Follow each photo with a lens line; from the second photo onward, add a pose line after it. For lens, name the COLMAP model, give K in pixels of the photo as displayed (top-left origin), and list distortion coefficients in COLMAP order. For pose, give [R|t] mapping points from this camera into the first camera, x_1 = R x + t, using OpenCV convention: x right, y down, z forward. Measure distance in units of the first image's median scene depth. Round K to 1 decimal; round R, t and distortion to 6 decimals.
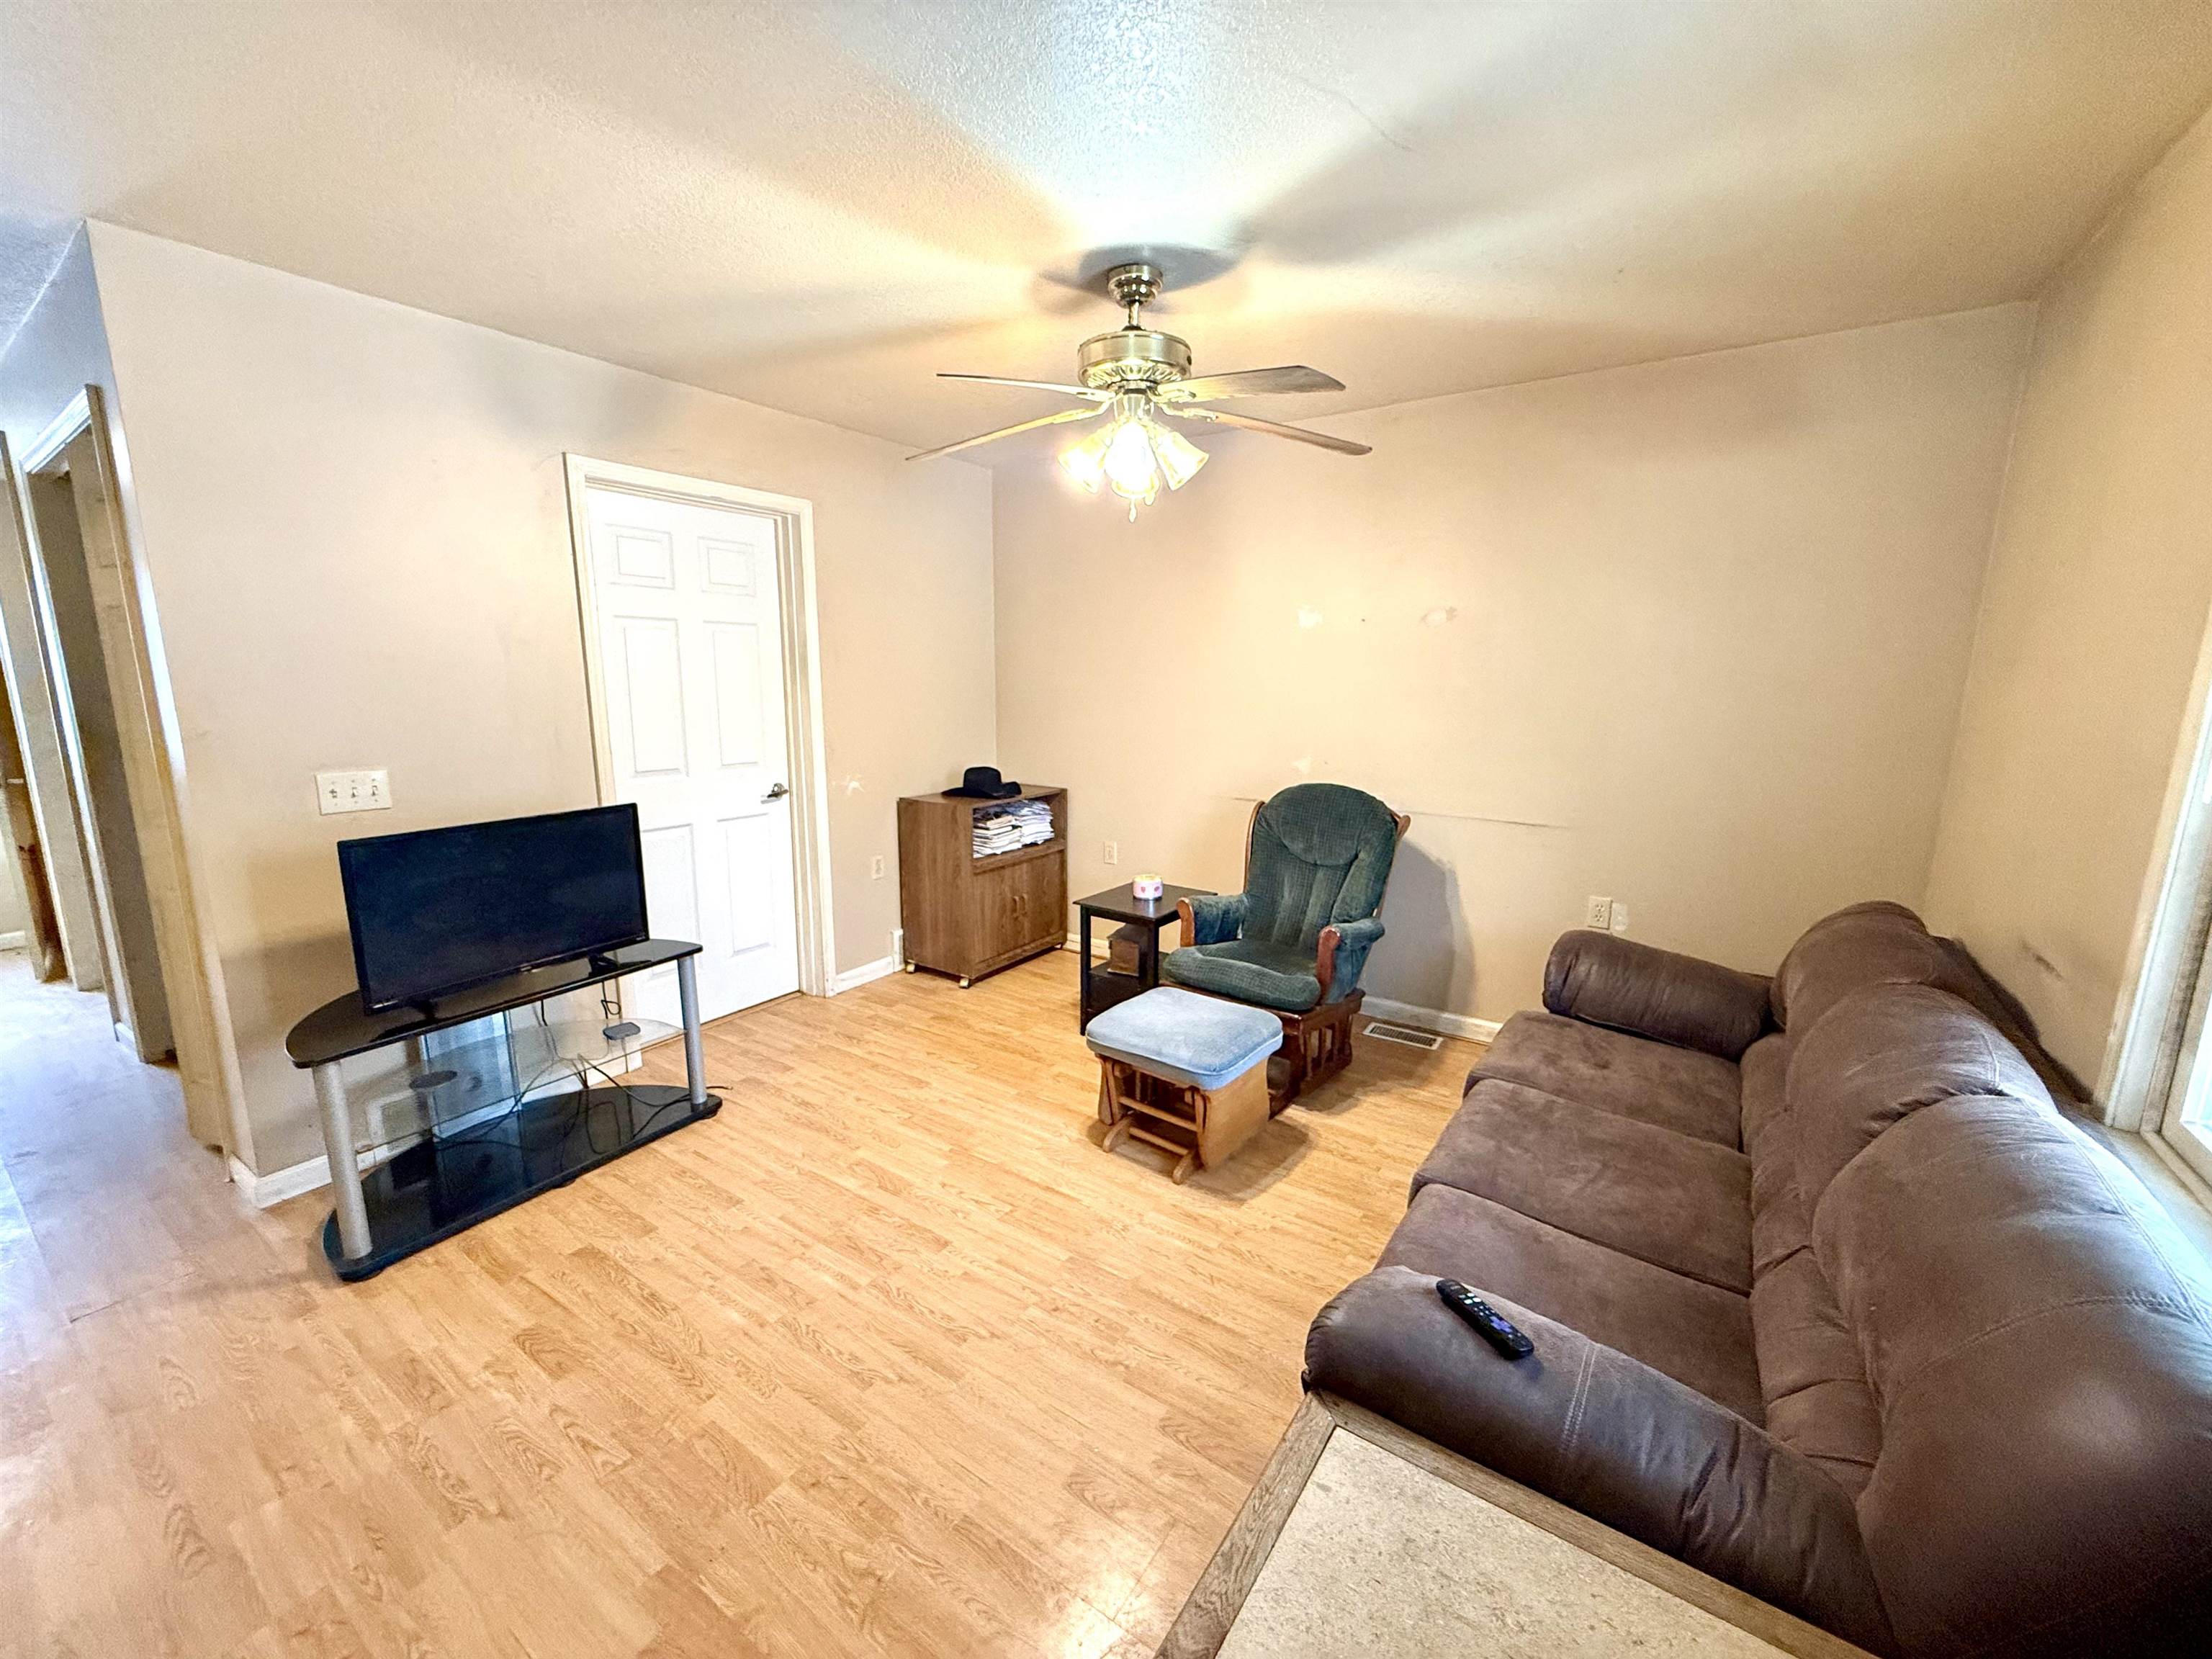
lens RADIAL K [[906.4, 0, 1106.0], [0, 906.4, 829.5], [0, 0, 1]] dist [-0.001190, 0.000015]
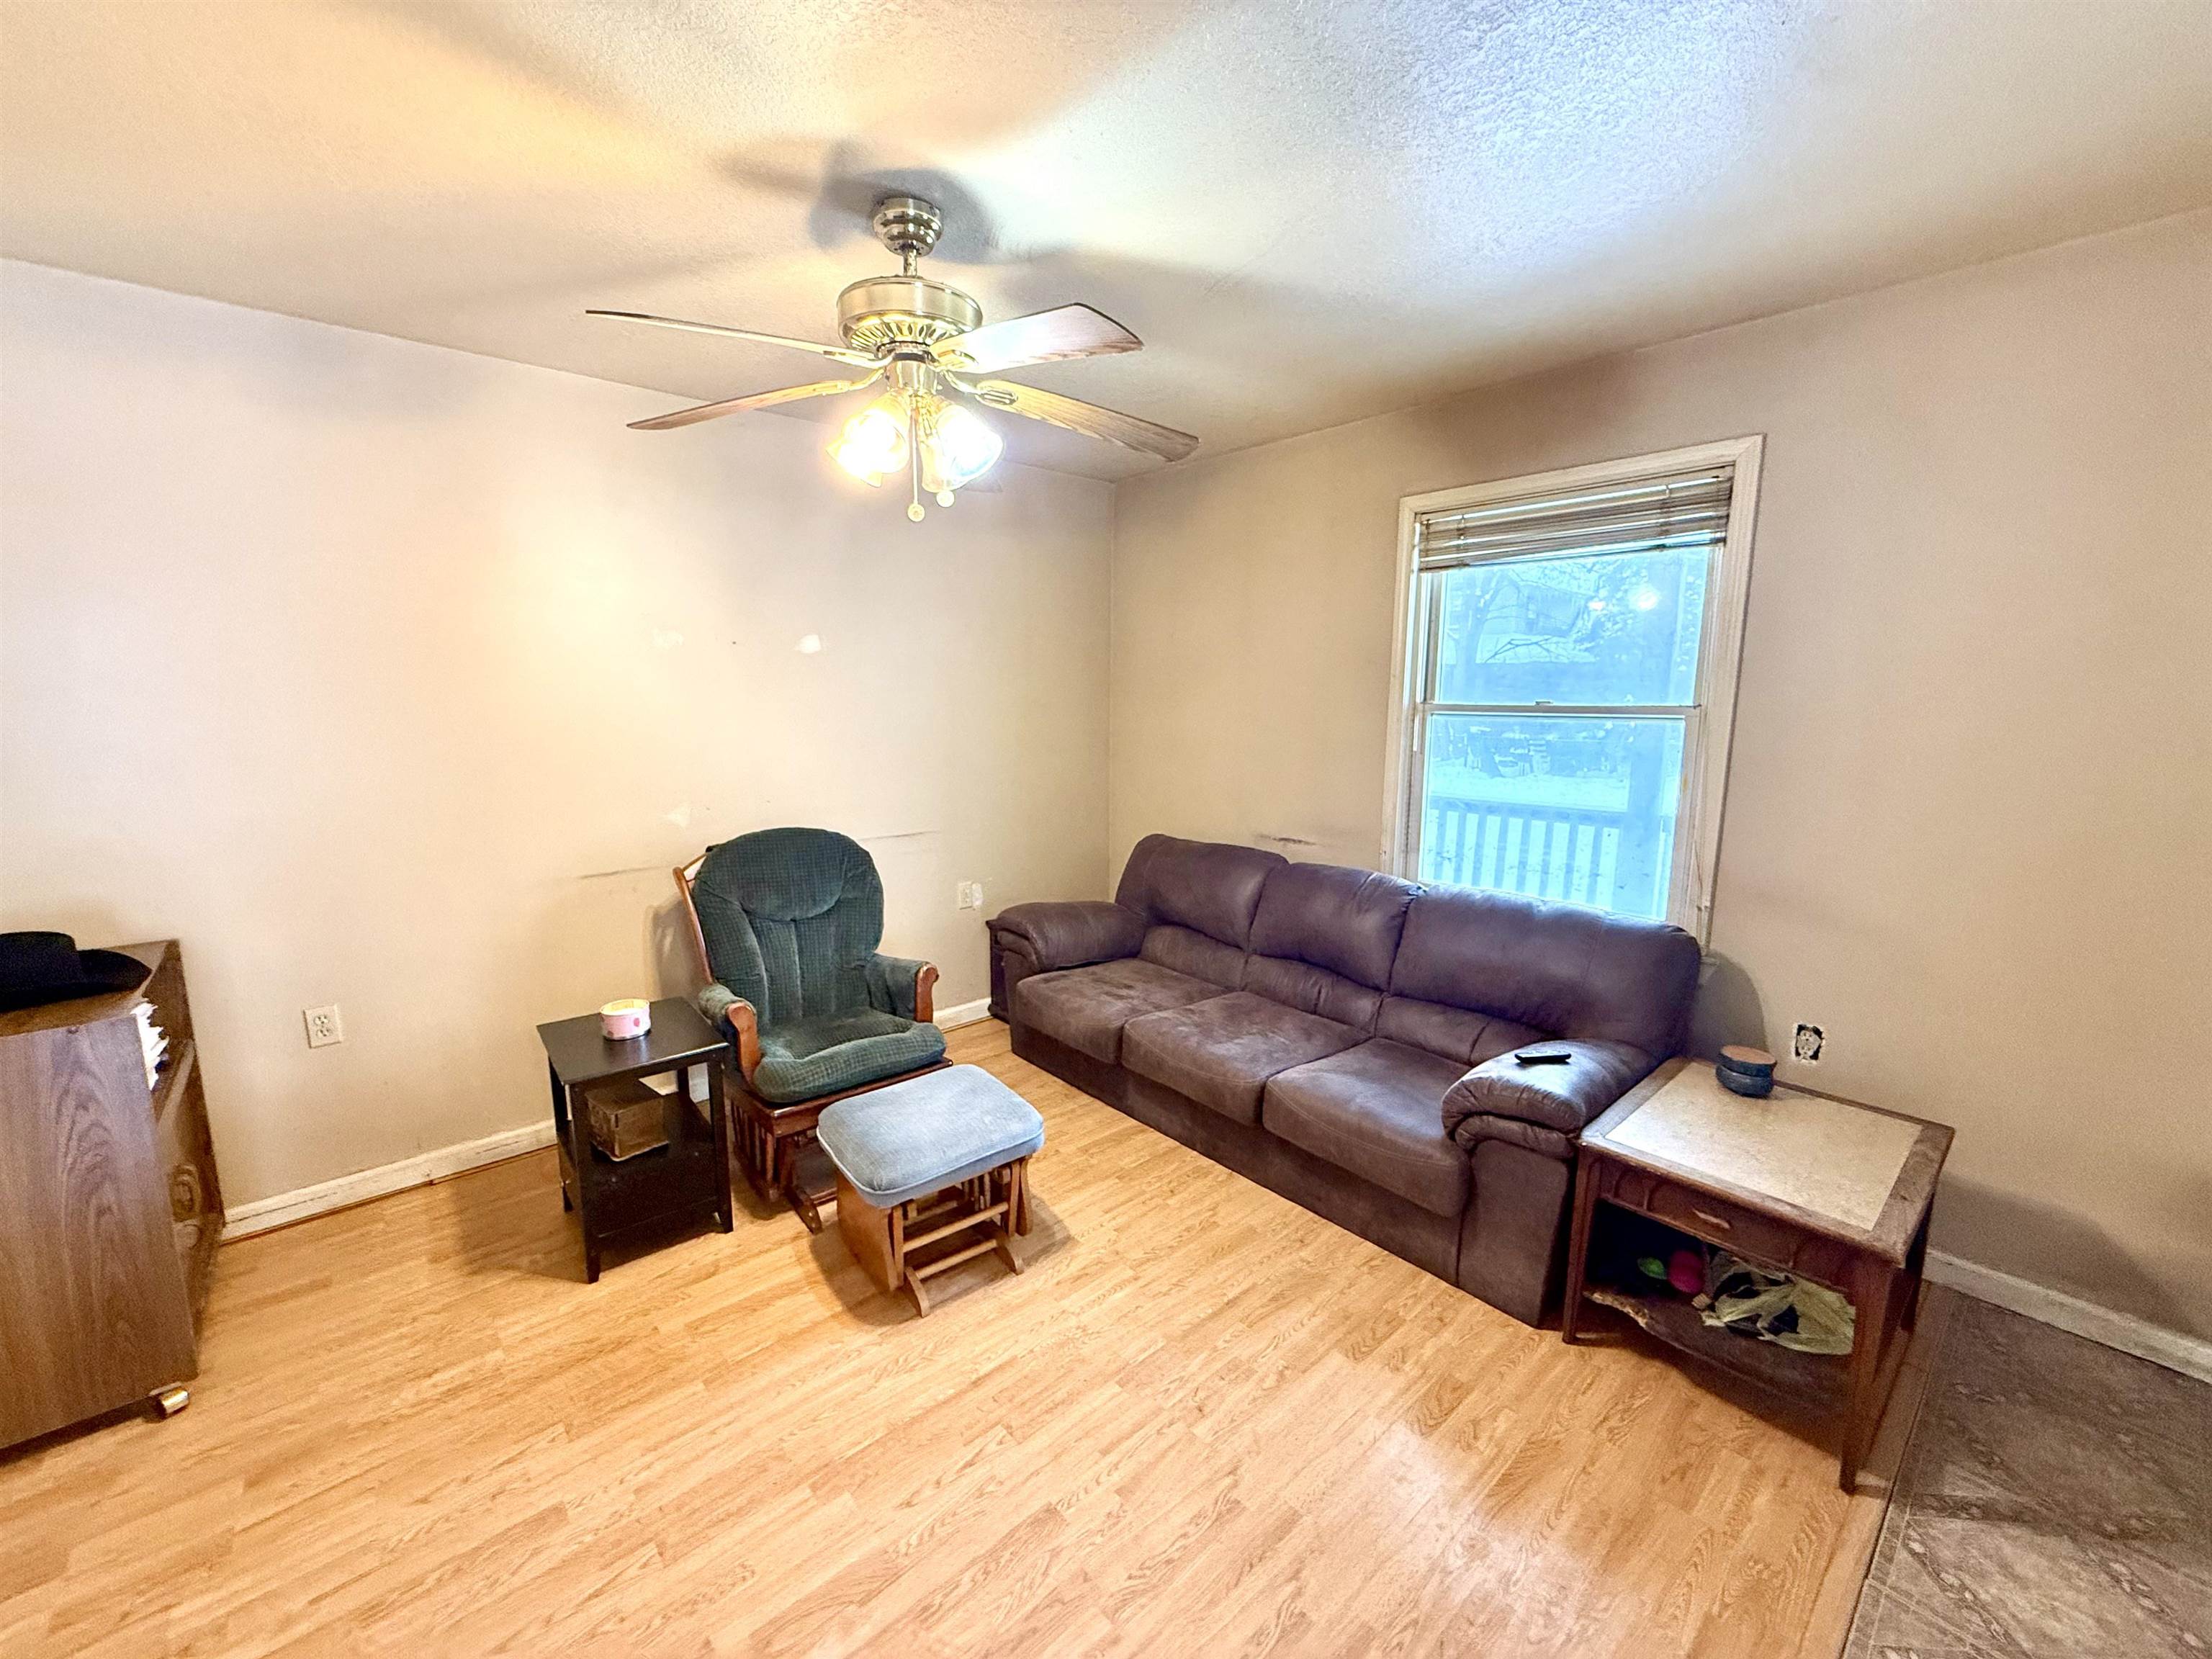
lens RADIAL K [[889.2, 0, 1106.0], [0, 889.2, 829.5], [0, 0, 1]] dist [0.000697, -0.000096]
pose [[0.225876, -0.159426, 0.961022, -0.757869], [0.169964, 0.977836, 0.122268, -0.149332], [-0.959214, 0.135722, 0.247966, 0.709520]]
